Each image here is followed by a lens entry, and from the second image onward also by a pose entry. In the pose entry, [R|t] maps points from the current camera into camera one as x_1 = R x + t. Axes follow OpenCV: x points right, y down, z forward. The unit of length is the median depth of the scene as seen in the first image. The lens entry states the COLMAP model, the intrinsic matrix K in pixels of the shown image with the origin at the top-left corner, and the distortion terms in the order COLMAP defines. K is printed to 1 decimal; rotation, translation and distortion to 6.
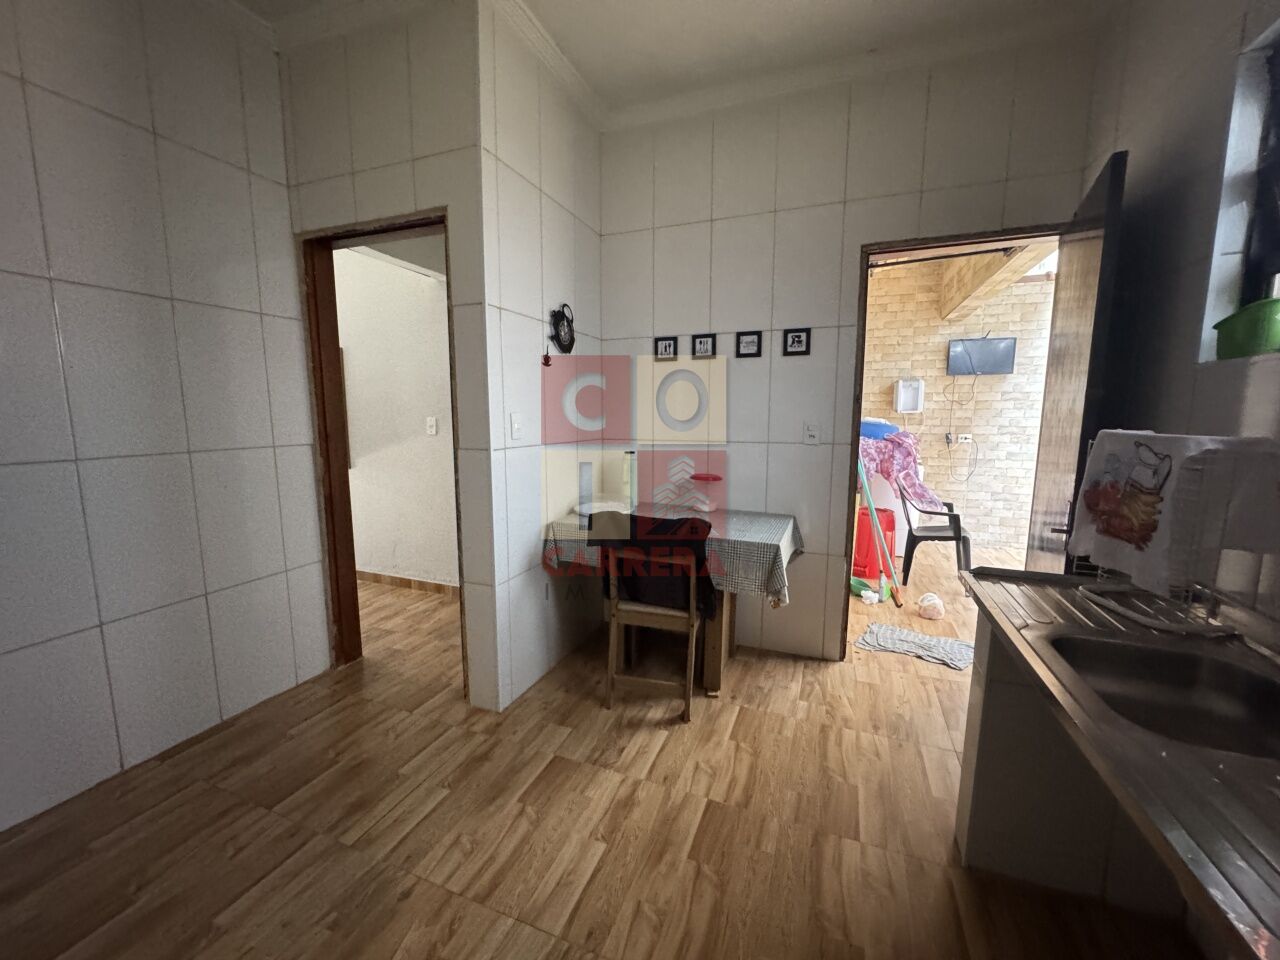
lens RADIAL K [[515.1, 0, 640.0], [0, 515.1, 480.0], [0, 0, 1]] dist [-0.007512, 0.002961]
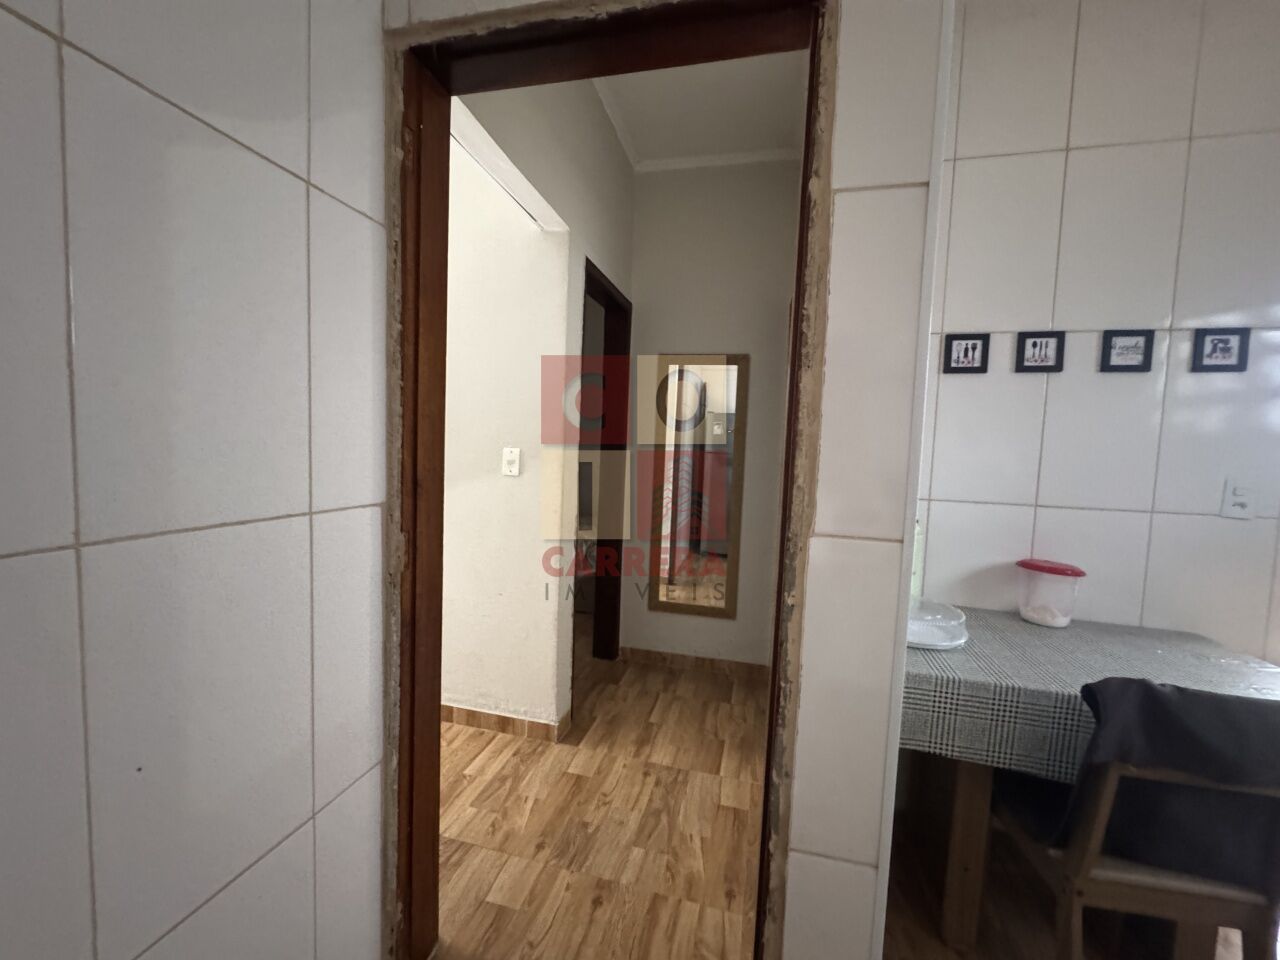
lens RADIAL K [[515.1, 0, 640.0], [0, 515.1, 480.0], [0, 0, 1]] dist [-0.007512, 0.002961]
pose [[0.991116, 0.028094, 0.129999, -0.472428], [-0.019586, 0.997610, -0.066267, -0.063776], [-0.131550, 0.063132, 0.989297, 0.523328]]
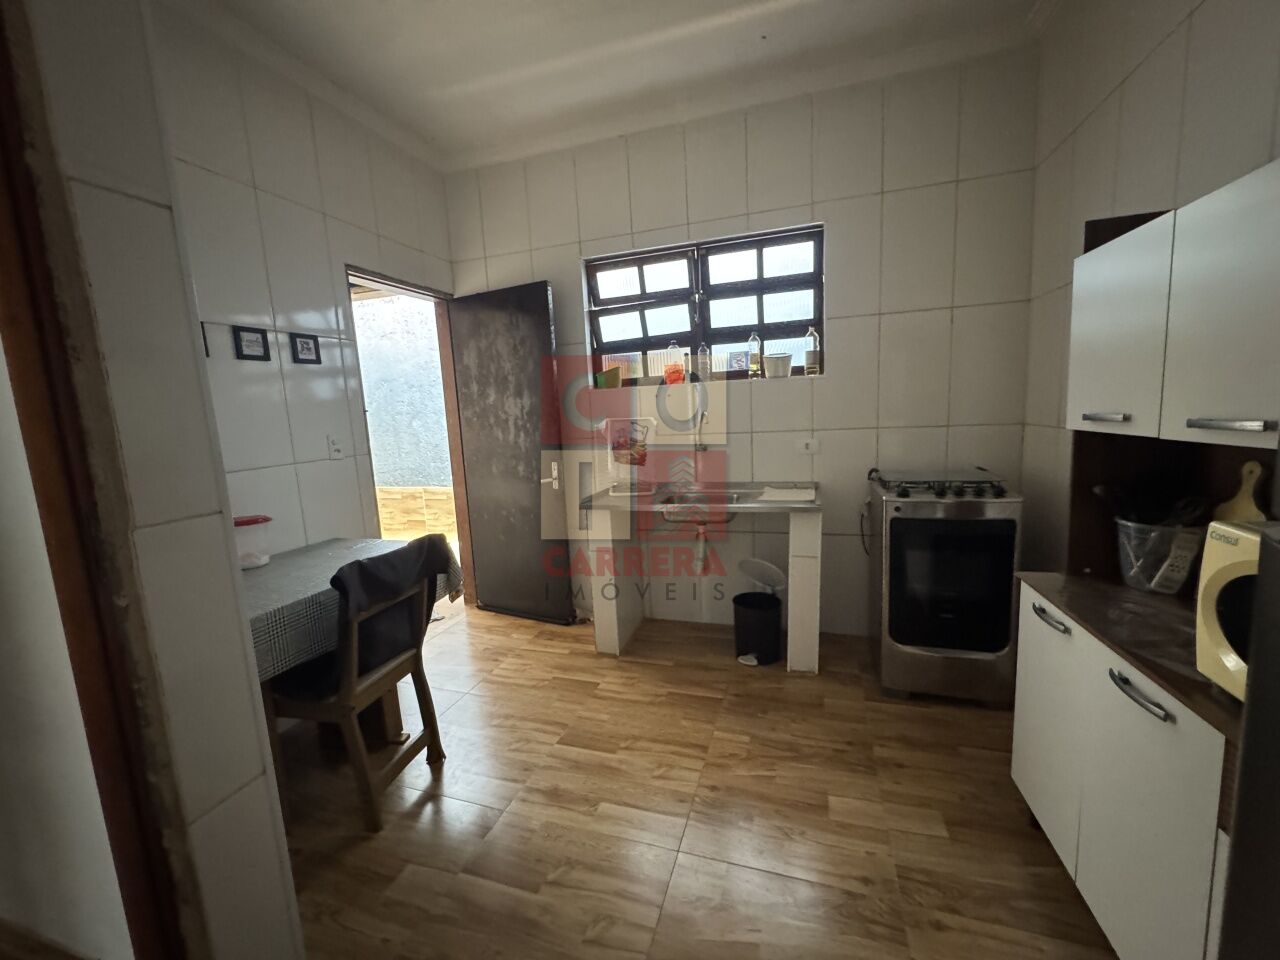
lens RADIAL K [[515.1, 0, 640.0], [0, 515.1, 480.0], [0, 0, 1]] dist [-0.007512, 0.002961]
pose [[-0.055530, -0.138659, 0.988782, -0.679232], [0.181760, 0.972359, 0.146563, -0.073786], [-0.981774, 0.187860, -0.028792, 0.518217]]
